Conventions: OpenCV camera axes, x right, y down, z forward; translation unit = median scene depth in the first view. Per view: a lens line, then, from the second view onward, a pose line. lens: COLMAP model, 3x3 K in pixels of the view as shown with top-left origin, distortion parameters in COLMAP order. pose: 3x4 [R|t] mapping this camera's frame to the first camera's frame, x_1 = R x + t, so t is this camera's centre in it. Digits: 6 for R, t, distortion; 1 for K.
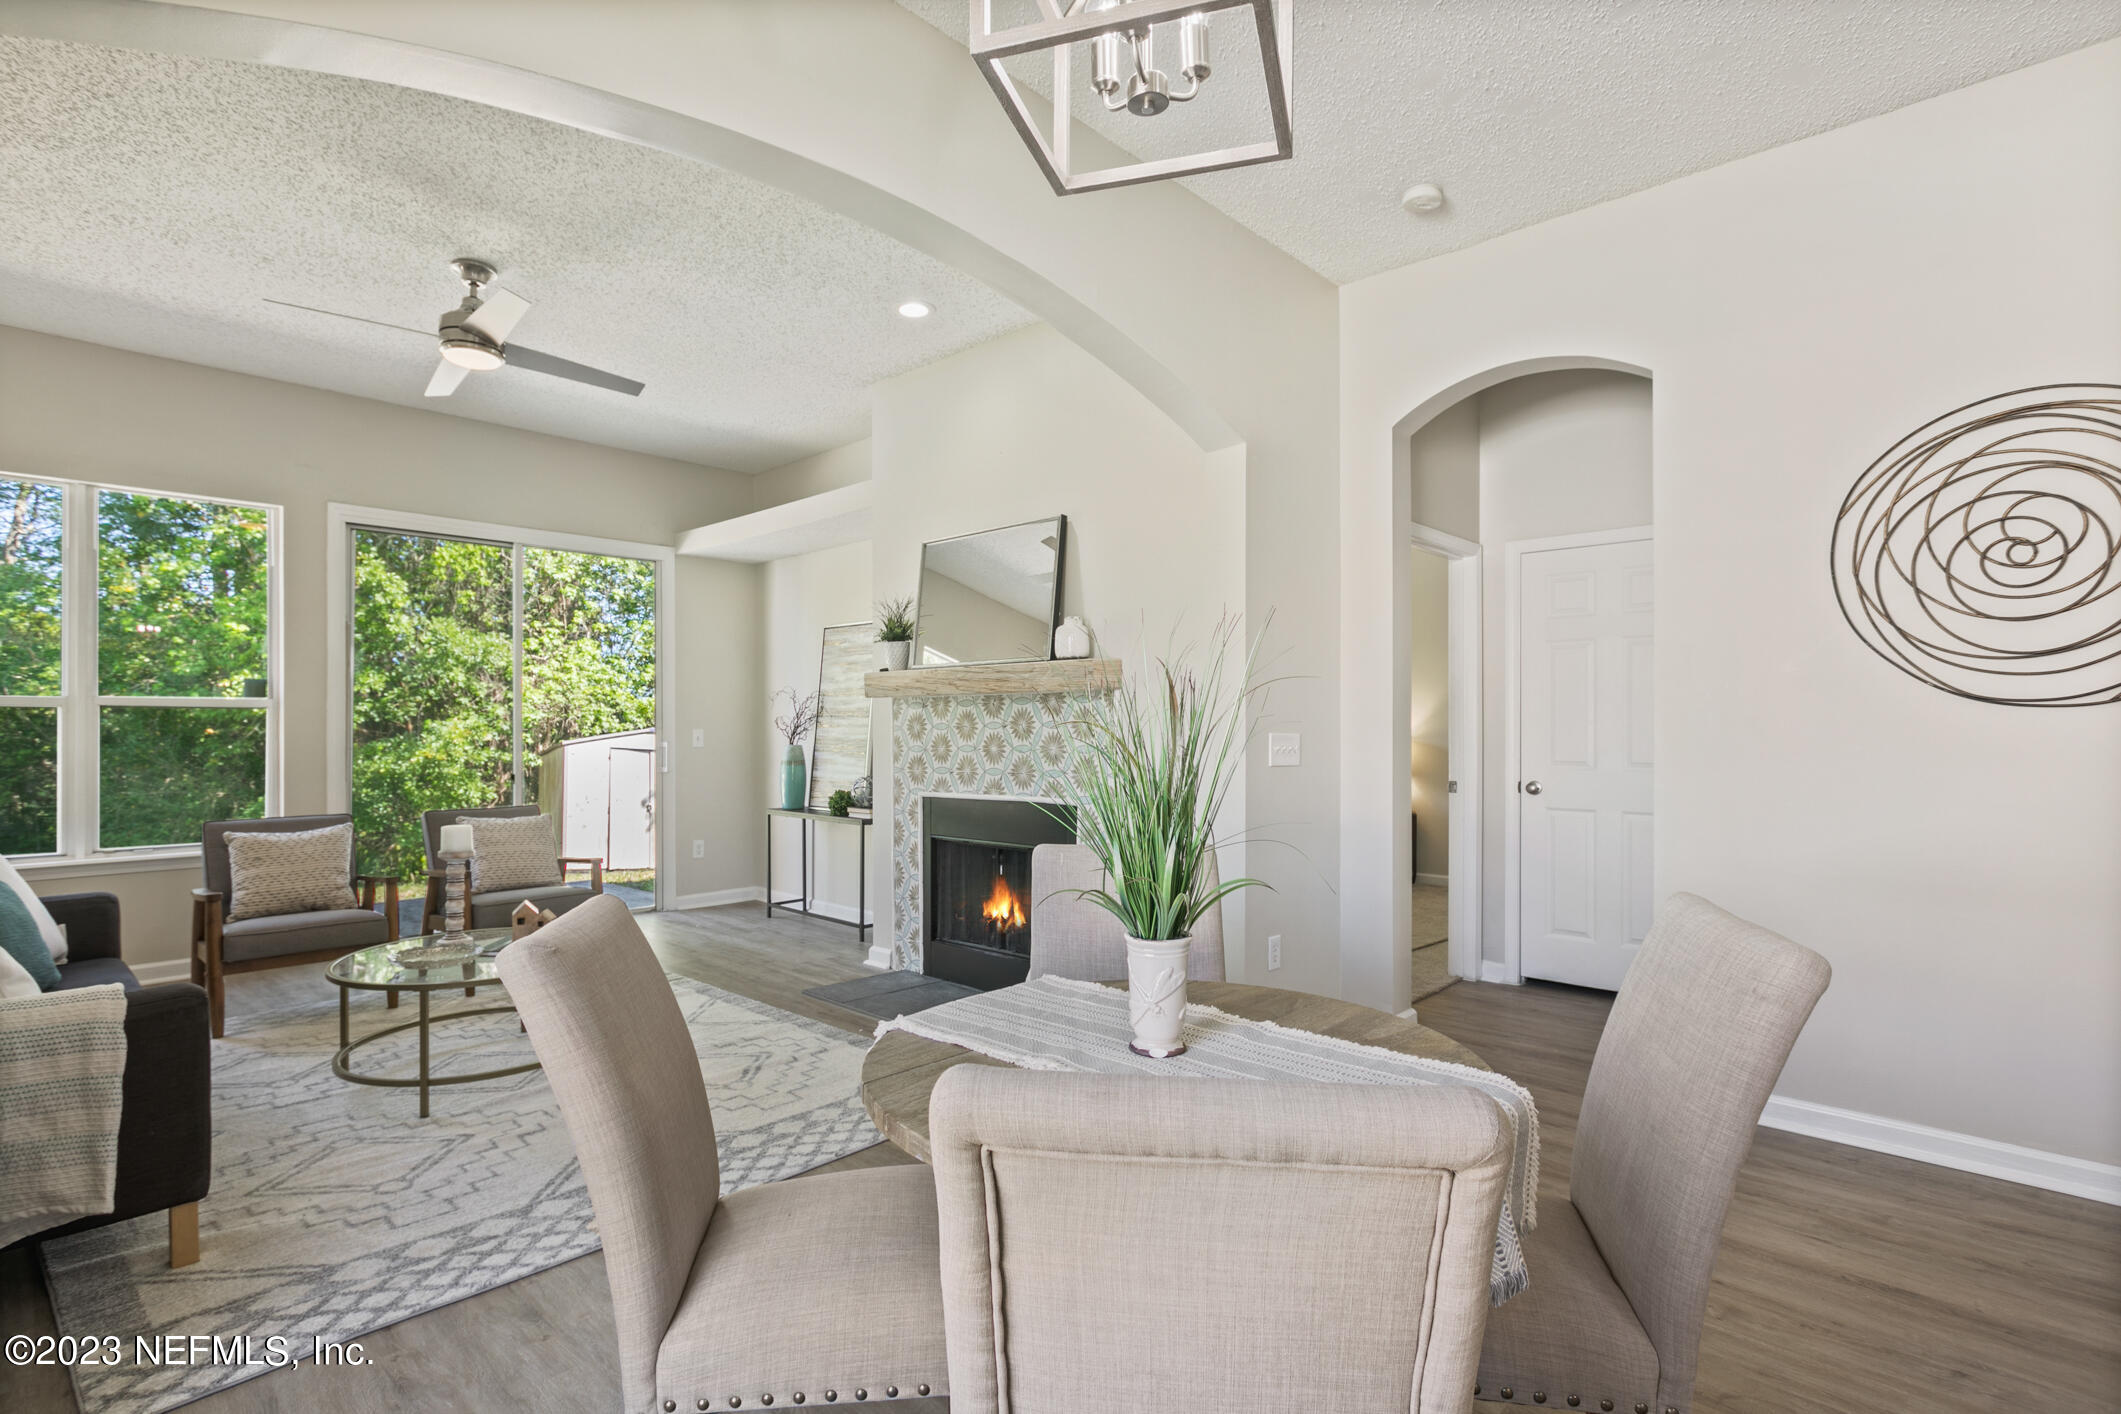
lens RADIAL K [[1008.9, 0, 1023.5], [0, 1008.9, 746.7], [0, 0, 1]] dist [0.001469, 0.003193]
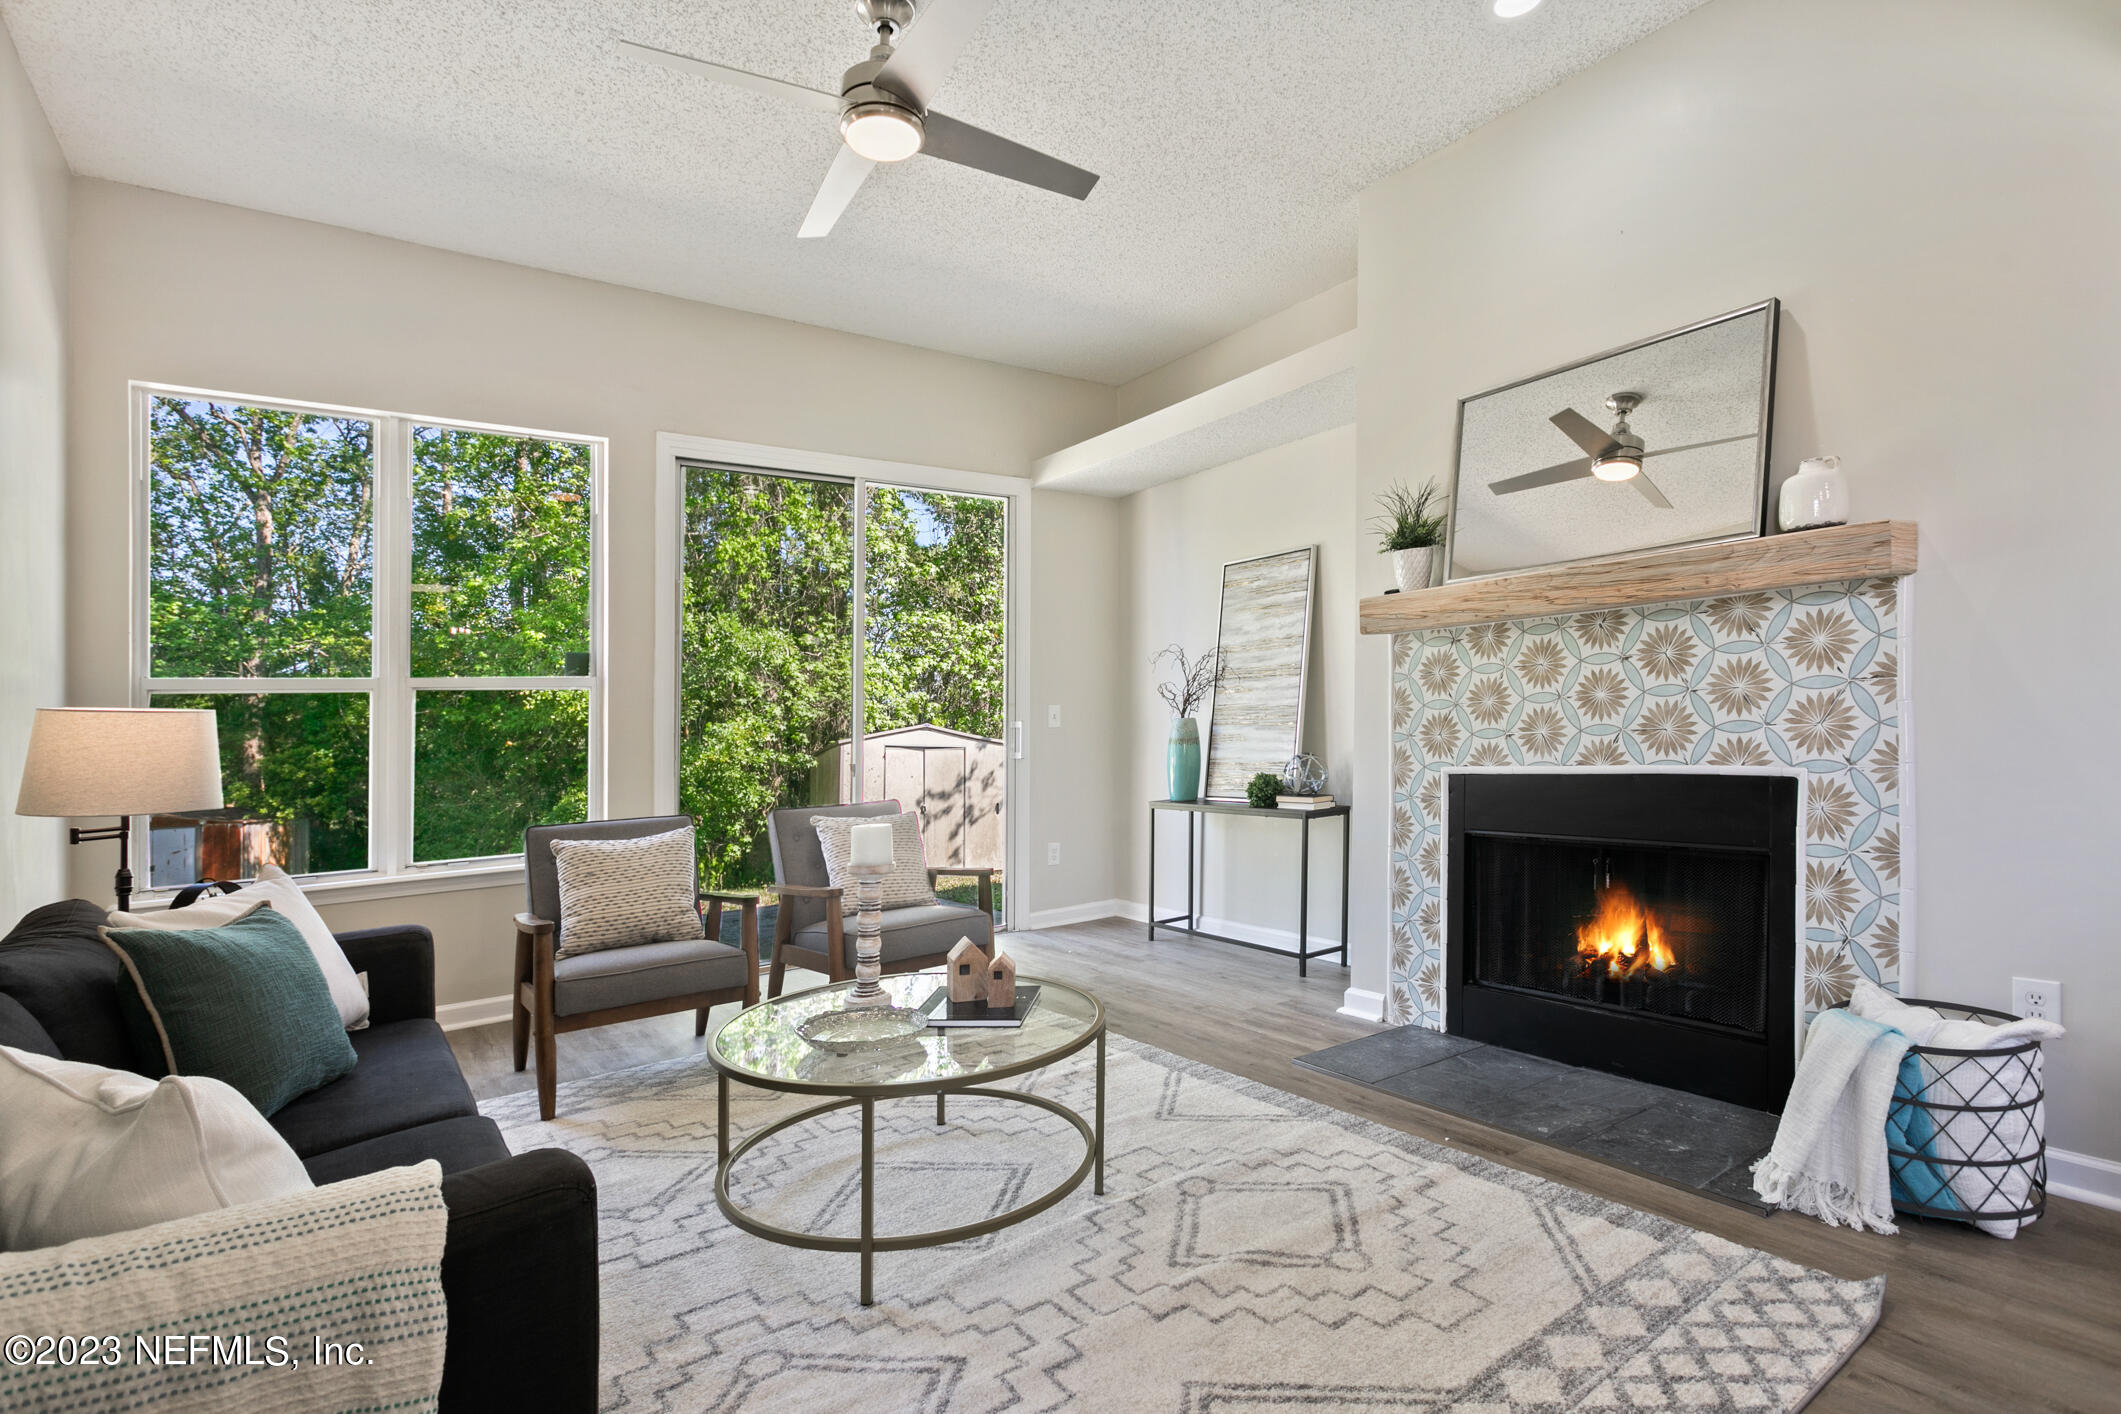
lens RADIAL K [[1008.9, 0, 1050.6], [0, 1008.9, 695.7], [0, 0, 1]] dist [0.001469, 0.003193]
pose [[0.983132, -0.039944, -0.178481, -0.261398], [0.031081, 0.998154, -0.052181, 0.025551], [0.180236, 0.045753, 0.982559, 0.292794]]
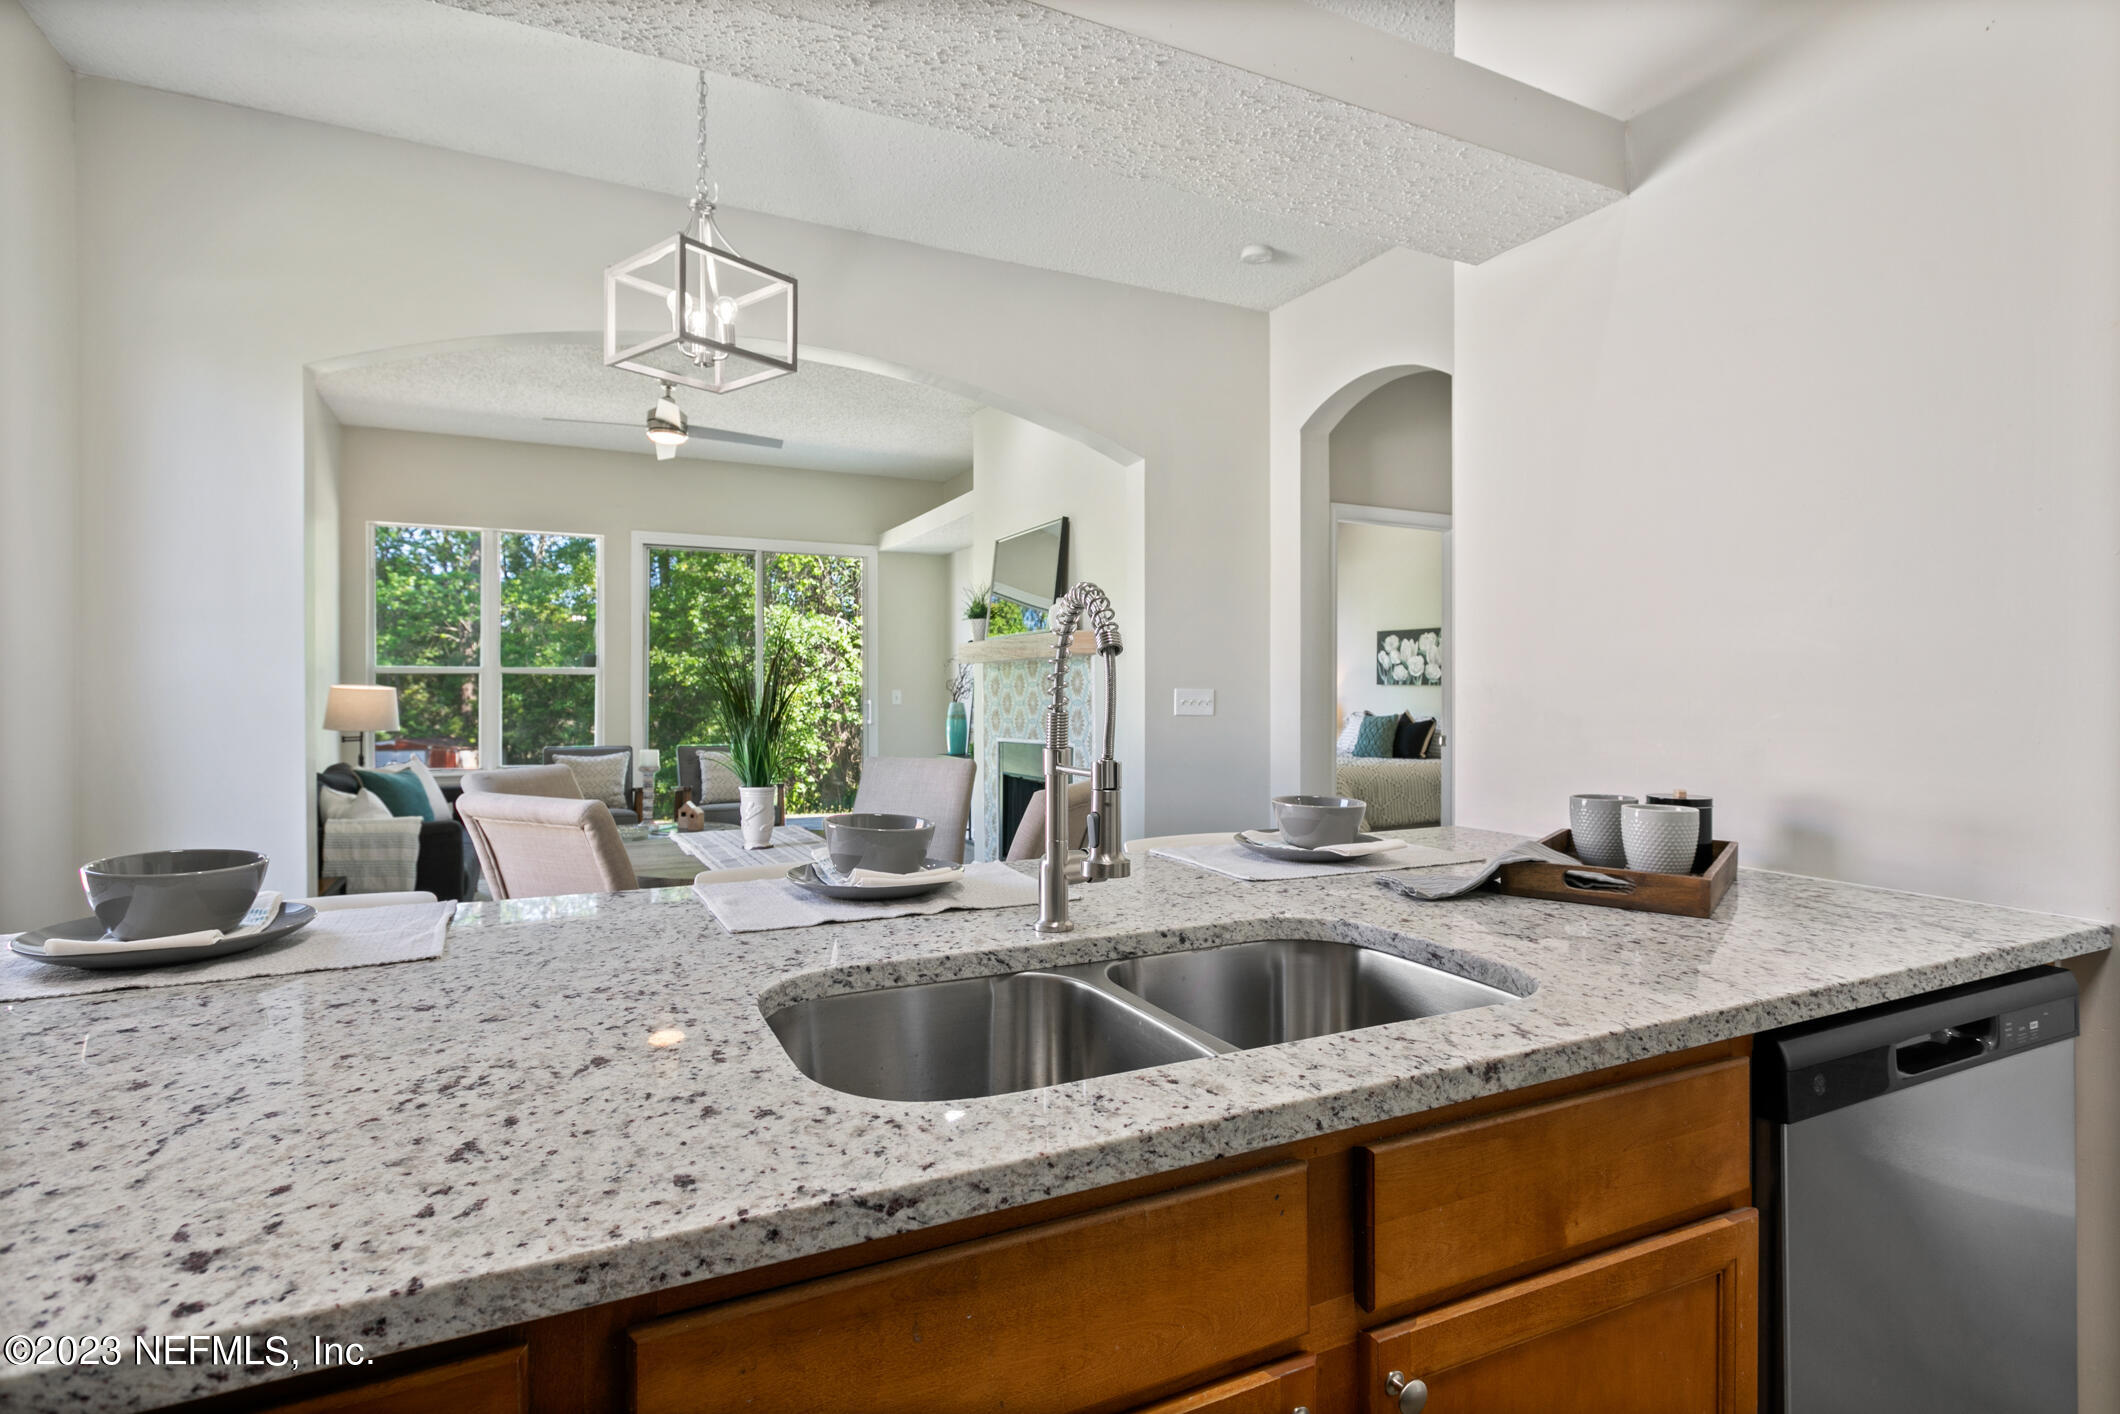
lens RADIAL K [[1008.4, 0, 1039.4], [0, 1008.4, 717.5], [0, 0, 1]] dist [0.001469, 0.003193]
pose [[0.940738, 0.009385, -0.339003, 0.413676], [-0.008906, 0.999956, 0.002968, 0.017442], [0.339016, 0.000227, 0.940781, -0.187544]]
